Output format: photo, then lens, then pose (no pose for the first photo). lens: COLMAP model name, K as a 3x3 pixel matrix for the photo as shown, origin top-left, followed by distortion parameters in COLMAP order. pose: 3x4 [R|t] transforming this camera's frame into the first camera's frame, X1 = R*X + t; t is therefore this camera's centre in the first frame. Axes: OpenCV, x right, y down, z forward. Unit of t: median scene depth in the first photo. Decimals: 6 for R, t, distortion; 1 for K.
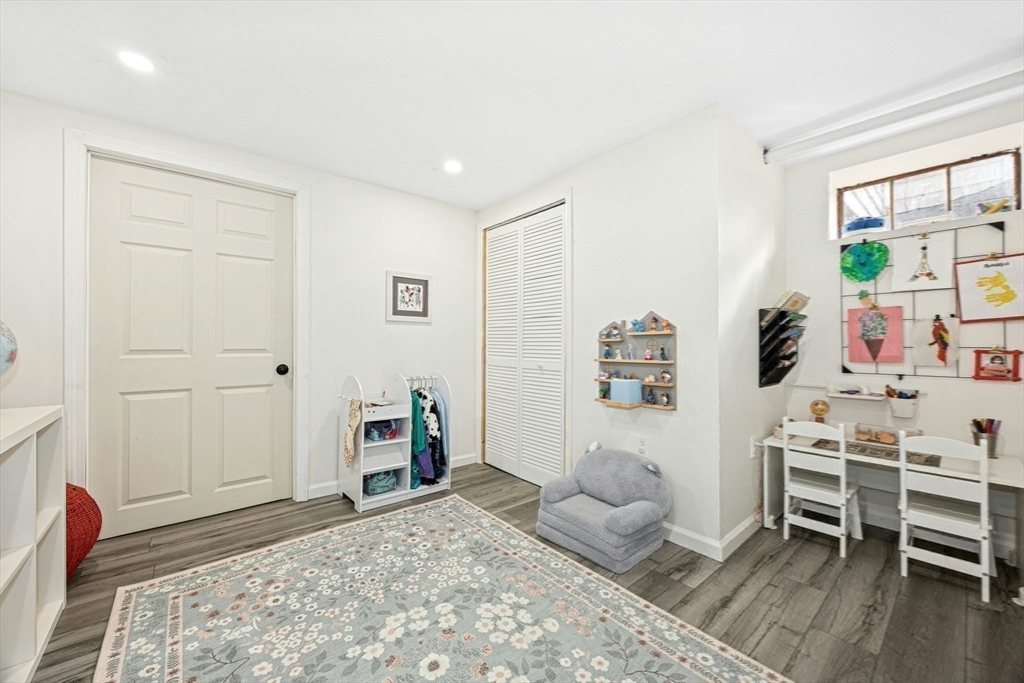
lens RADIAL K [[385.7, 0, 511.8], [0, 385.7, 344.1], [0, 0, 1]] dist [0.000544, 0.000264]
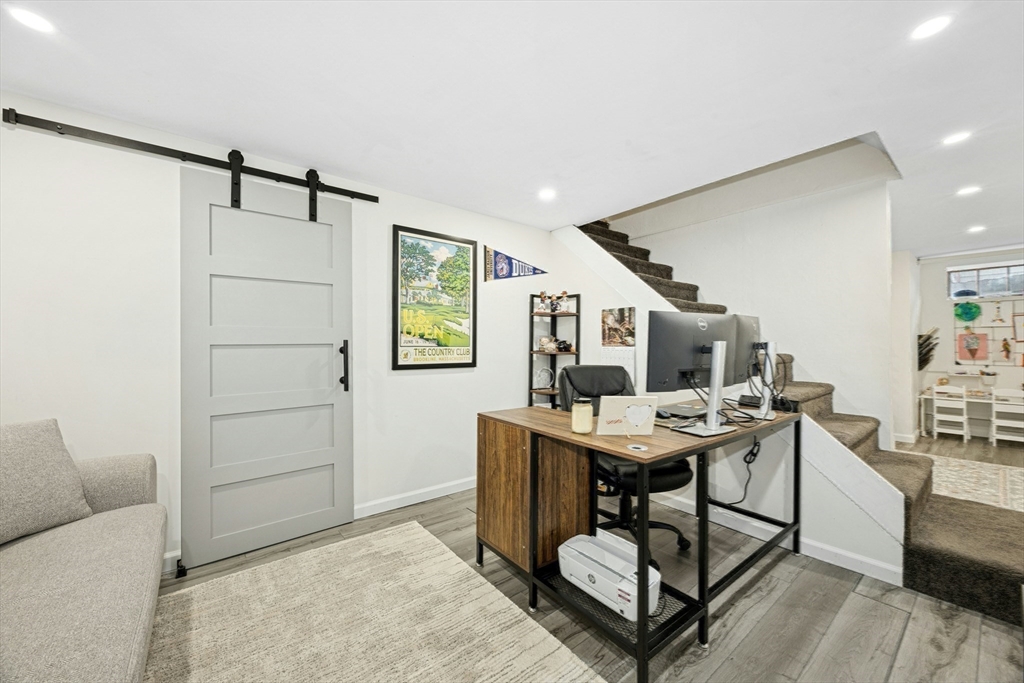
lens RADIAL K [[385.7, 0, 512.3], [0, 385.7, 342.4], [0, 0, 1]] dist [0.000544, 0.000264]
pose [[0.999843, -0.003800, -0.017302, -1.625712], [0.003803, 0.999993, 0.000142, -0.059275], [0.017302, -0.000208, 0.999850, -1.221975]]
